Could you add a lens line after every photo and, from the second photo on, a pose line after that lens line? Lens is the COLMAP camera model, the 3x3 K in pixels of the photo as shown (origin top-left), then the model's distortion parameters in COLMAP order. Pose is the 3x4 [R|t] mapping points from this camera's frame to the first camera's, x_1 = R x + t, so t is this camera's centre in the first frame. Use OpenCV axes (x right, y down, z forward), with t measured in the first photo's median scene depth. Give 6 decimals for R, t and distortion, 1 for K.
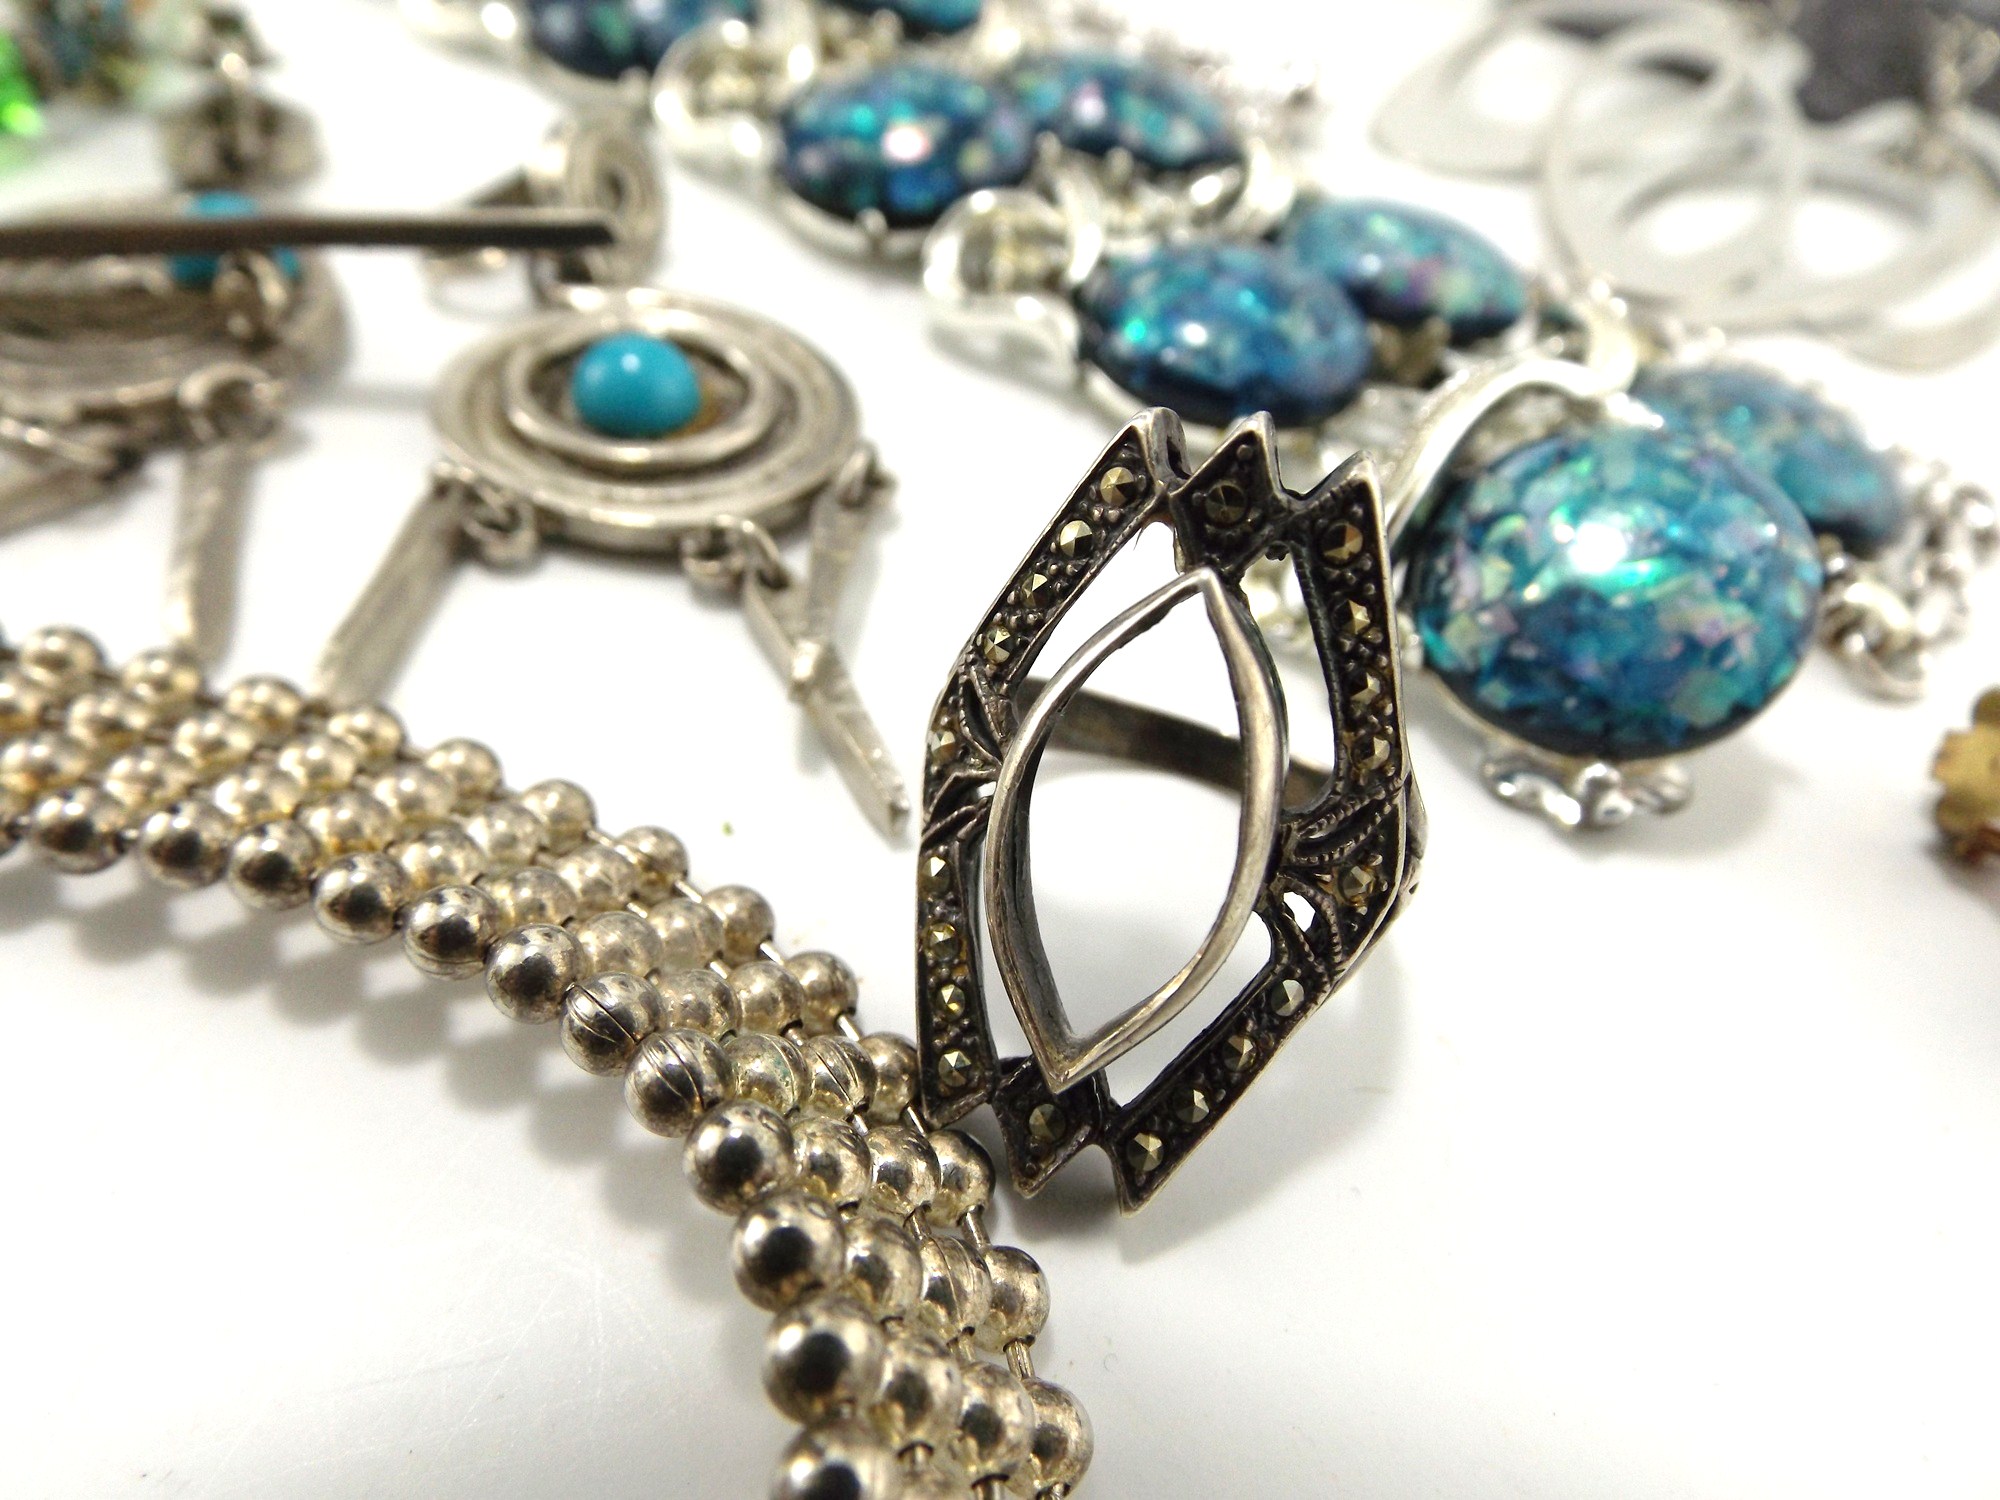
lens RADIAL K [[1442.1, 0, 1000.0], [0, 1442.1, 750.0], [0, 0, 1]] dist [0.015361, -0.019306]
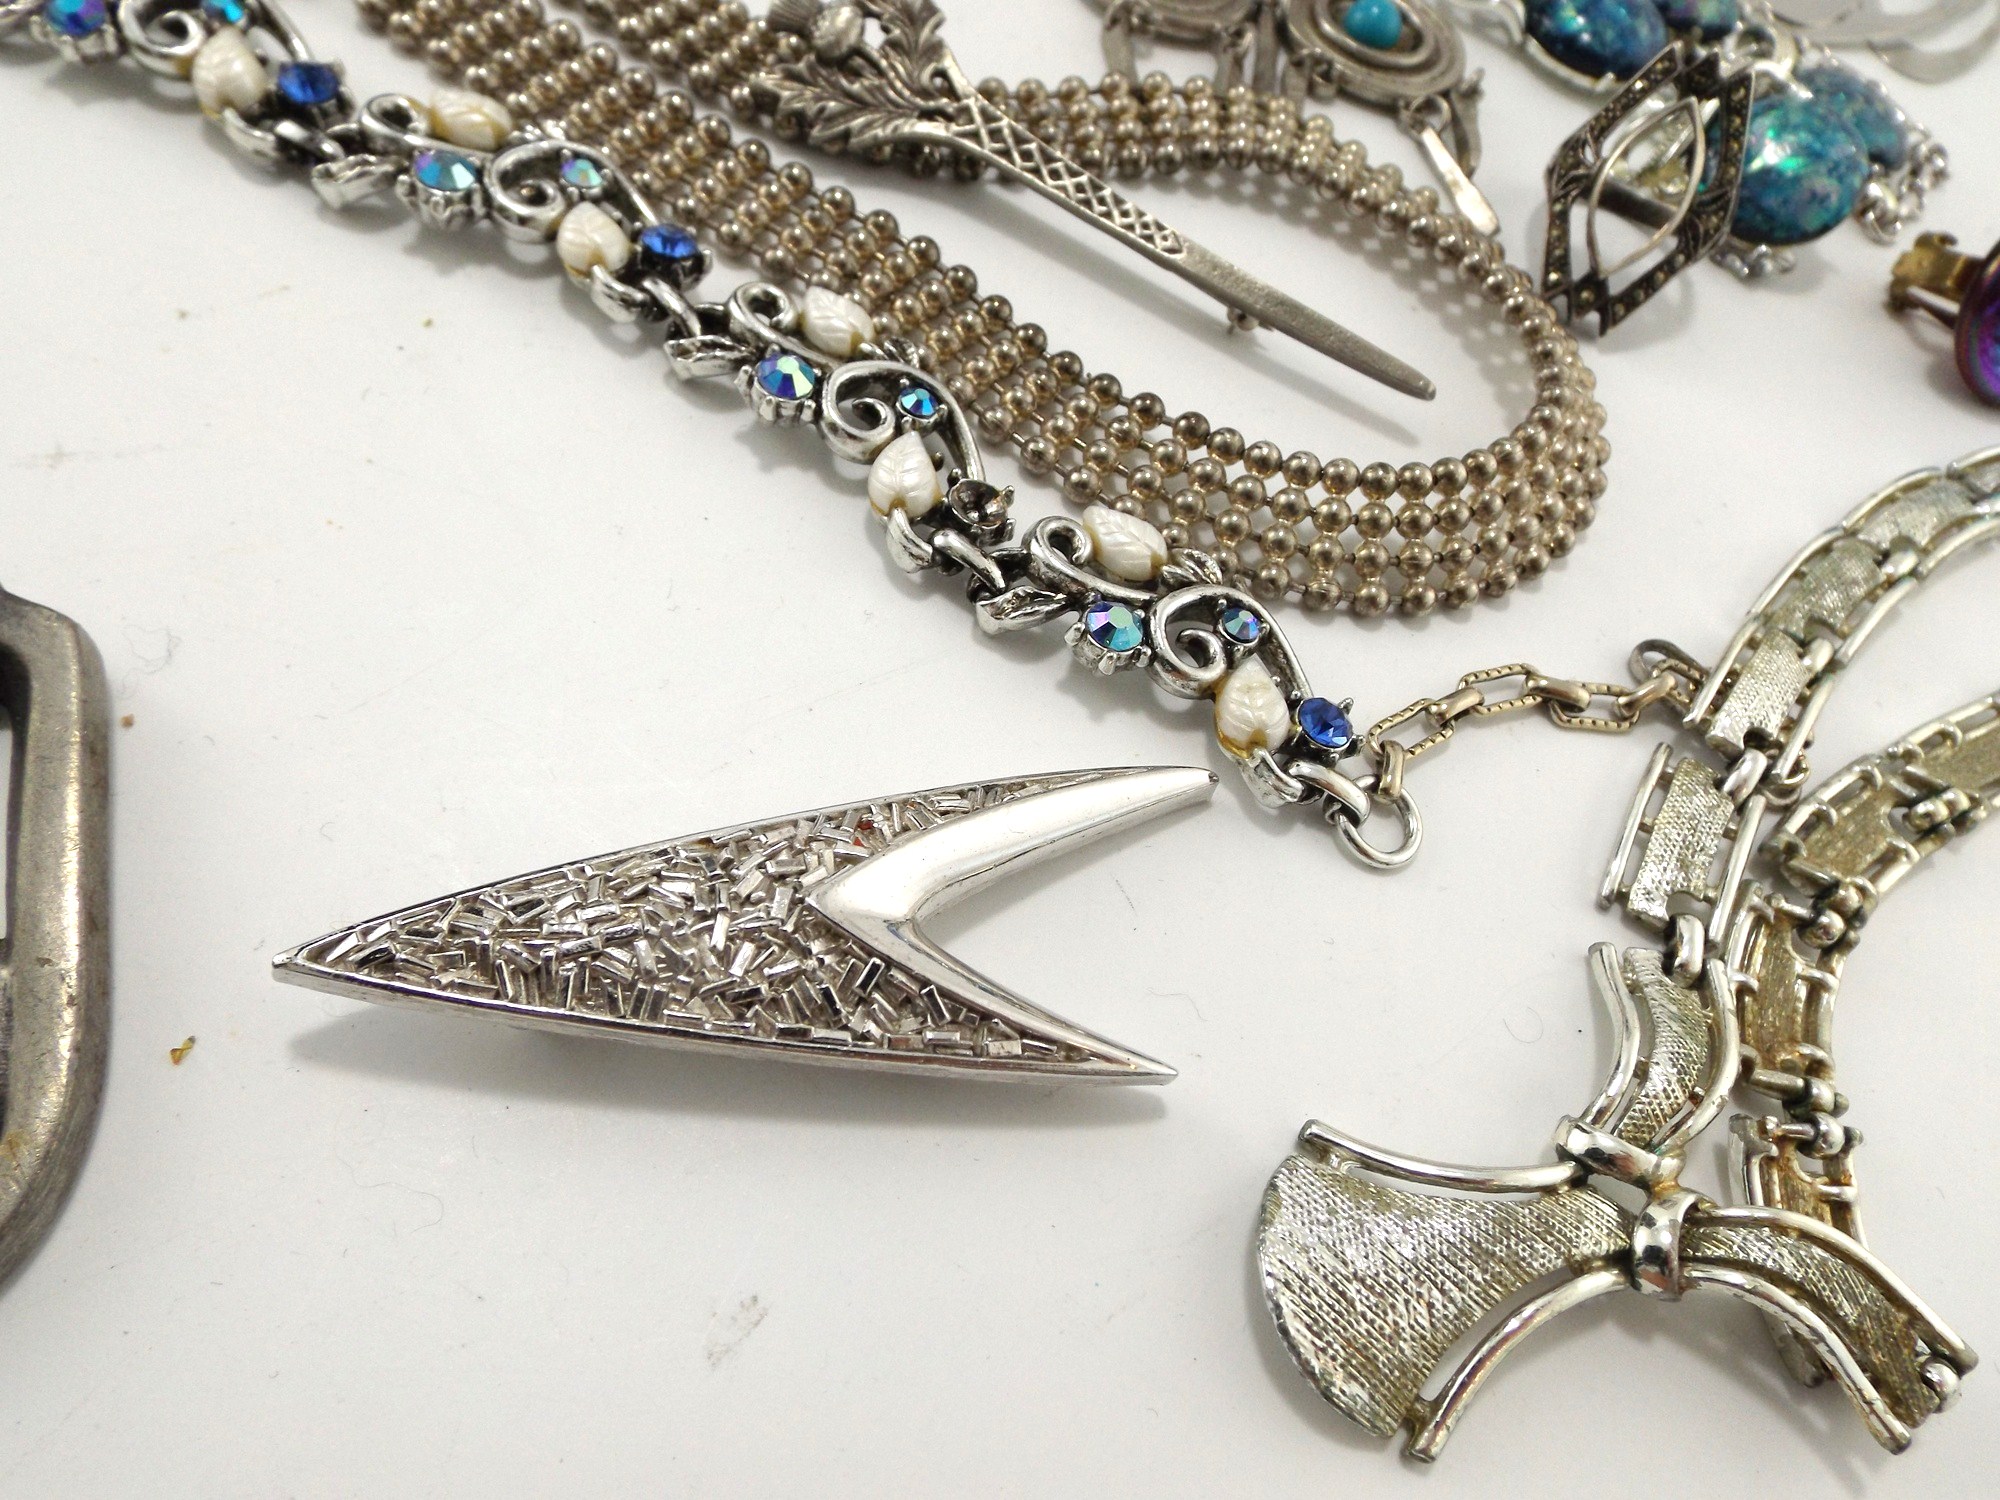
lens RADIAL K [[1442.1, 0, 1000.0], [0, 1442.1, 750.0], [0, 0, 1]] dist [0.015361, -0.019306]
pose [[0.995378, 0.069001, 0.066792, -0.875159], [-0.082834, 0.968795, 0.233611, 0.335880], [-0.048588, -0.238064, 0.970033, -1.350555]]
